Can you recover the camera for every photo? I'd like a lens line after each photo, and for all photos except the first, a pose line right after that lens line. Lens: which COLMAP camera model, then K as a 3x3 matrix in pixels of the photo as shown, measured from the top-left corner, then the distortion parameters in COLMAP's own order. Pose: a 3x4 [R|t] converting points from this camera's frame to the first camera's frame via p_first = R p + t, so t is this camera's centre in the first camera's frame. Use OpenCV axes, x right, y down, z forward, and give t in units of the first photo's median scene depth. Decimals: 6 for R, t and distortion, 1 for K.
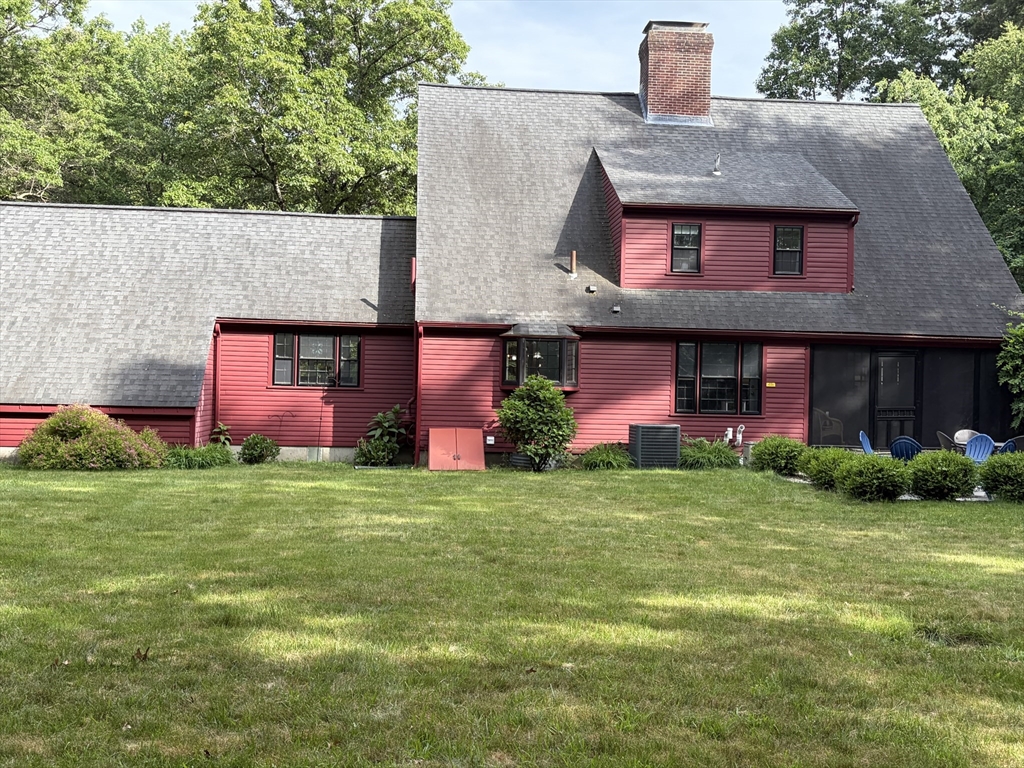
lens RADIAL K [[1127.9, 0, 512.0], [0, 1127.9, 384.0], [0, 0, 1]] dist [0.017462, 0.022389]
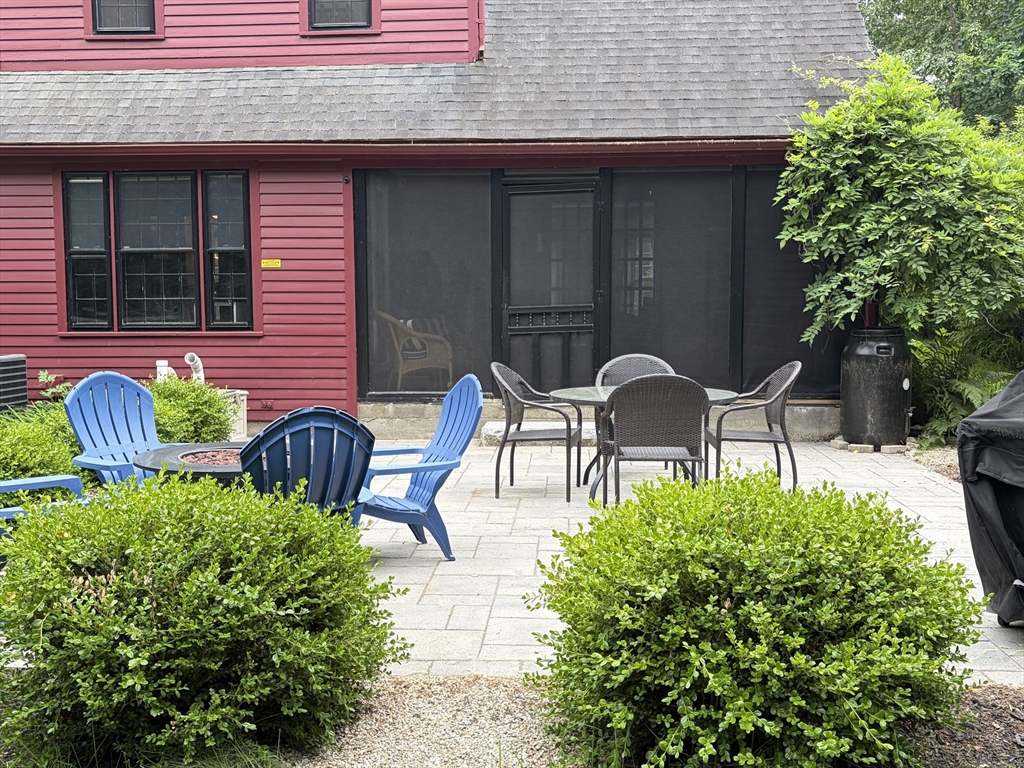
lens RADIAL K [[1020.0, 0, 512.0], [0, 1020.0, 384.0], [0, 0, 1]] dist [0.091736, -0.000825]
pose [[0.992080, -0.020055, -0.123994, 0.375547], [0.029058, 0.997037, 0.071226, 0.022465], [0.122198, -0.074264, 0.989723, 0.590506]]
